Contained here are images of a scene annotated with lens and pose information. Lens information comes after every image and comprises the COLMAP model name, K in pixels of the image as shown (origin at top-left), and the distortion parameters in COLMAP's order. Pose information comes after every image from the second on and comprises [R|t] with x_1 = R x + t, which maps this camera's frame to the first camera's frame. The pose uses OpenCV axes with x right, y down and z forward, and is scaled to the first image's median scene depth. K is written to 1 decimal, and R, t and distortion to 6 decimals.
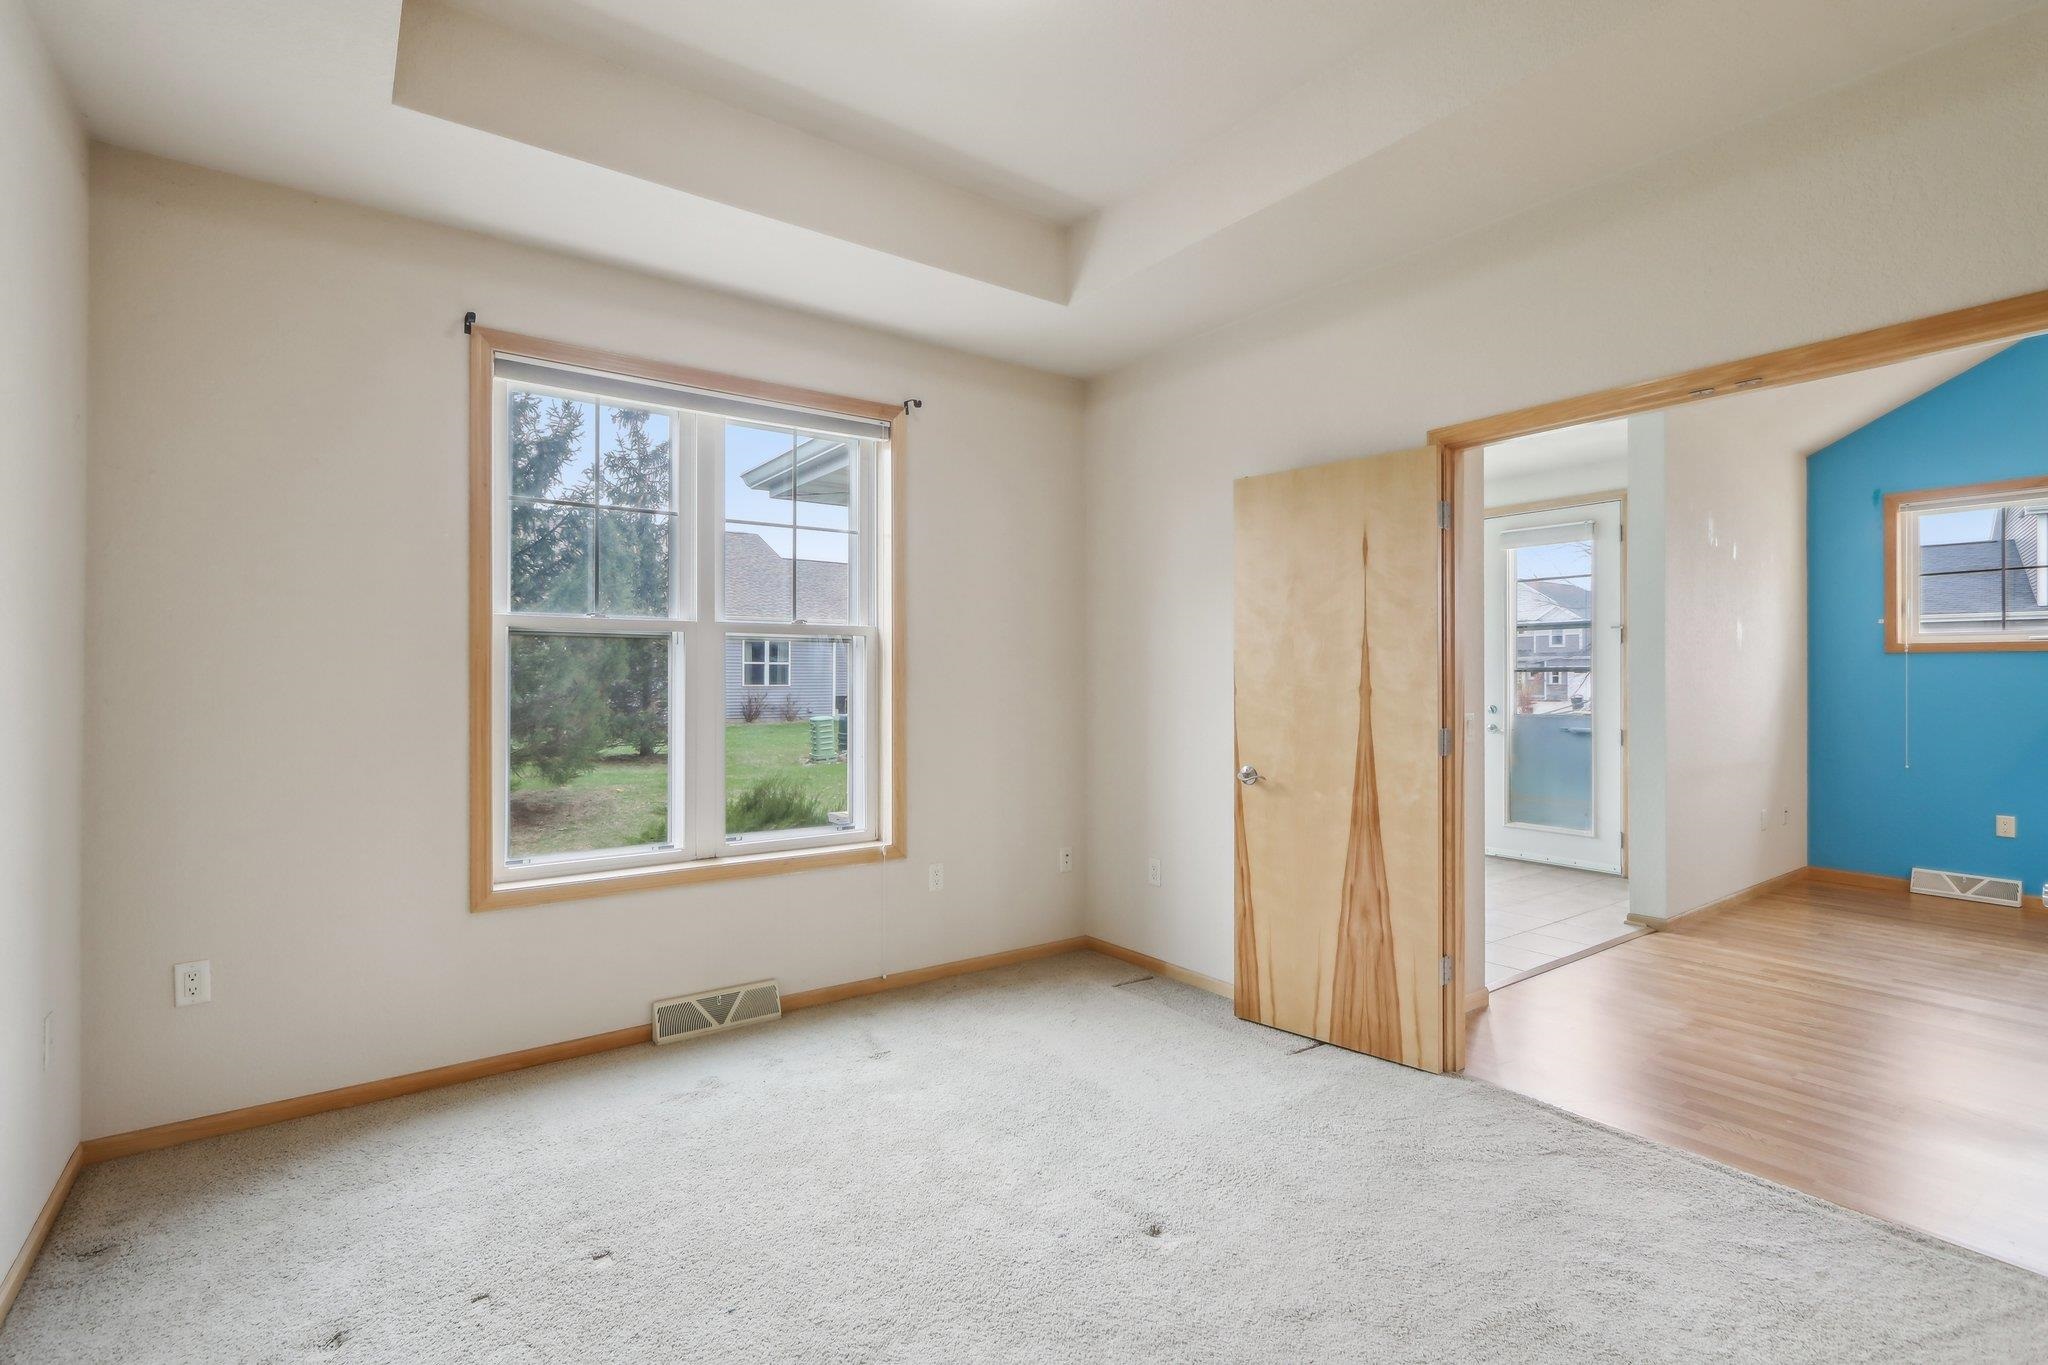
lens RADIAL K [[950.5, 0, 1012.4], [0, 950.5, 677.7], [0, 0, 1]] dist [-0.007215, 0.005009]
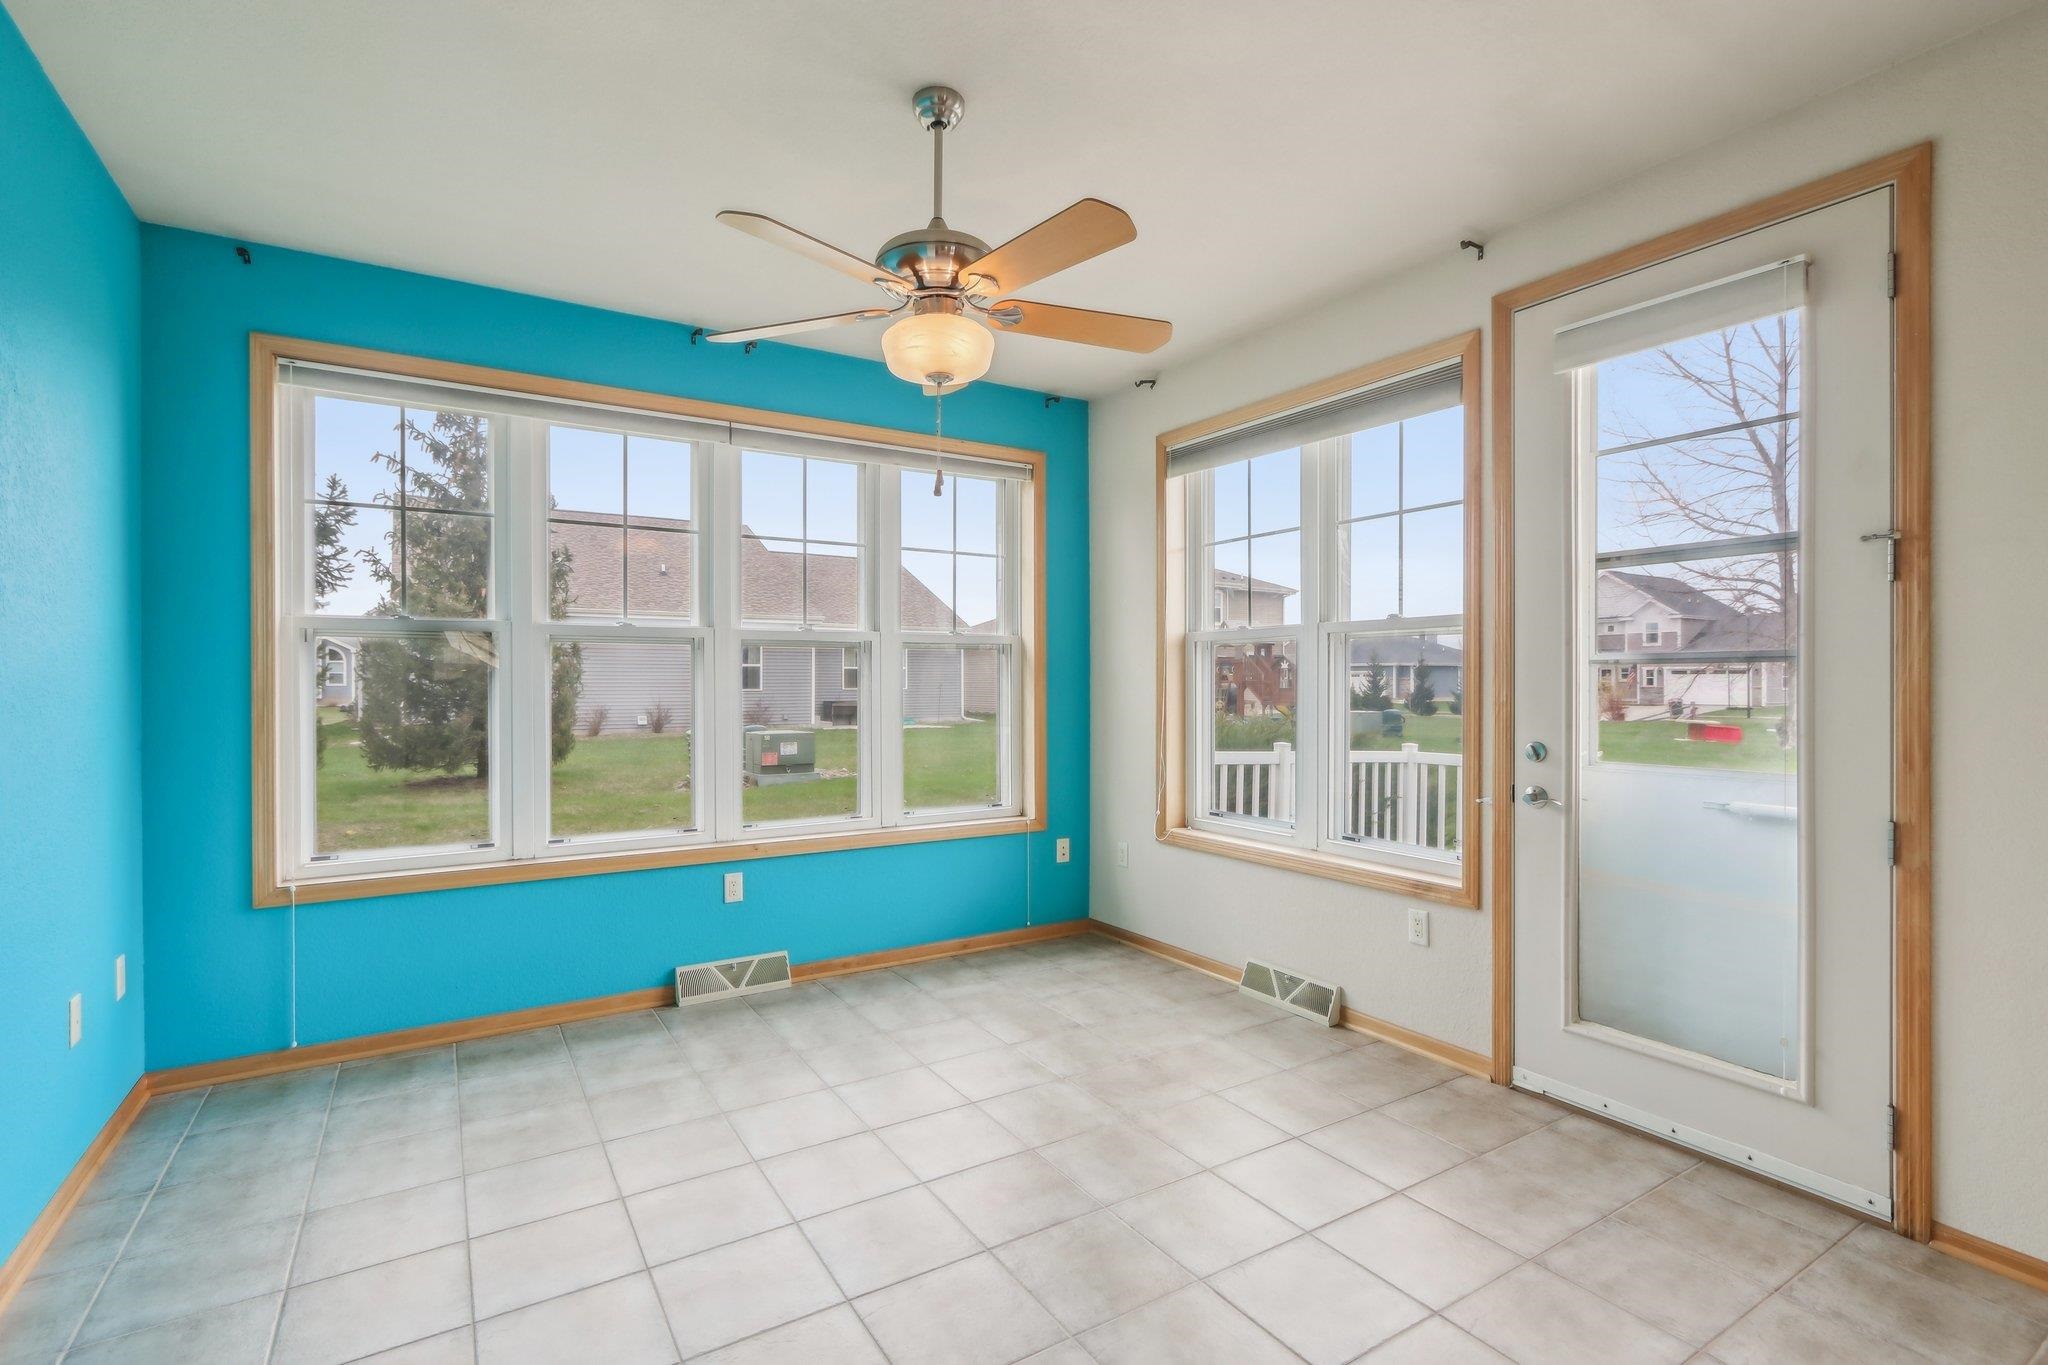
lens RADIAL K [[950.5, 0, 1006.7], [0, 950.5, 689.8], [0, 0, 1]] dist [-0.007215, 0.005009]
pose [[0.997203, -0.001365, -0.074723, 0.295623], [0.002042, 0.999958, 0.008983, 0.000942], [0.074707, -0.009111, 0.997164, 0.547646]]
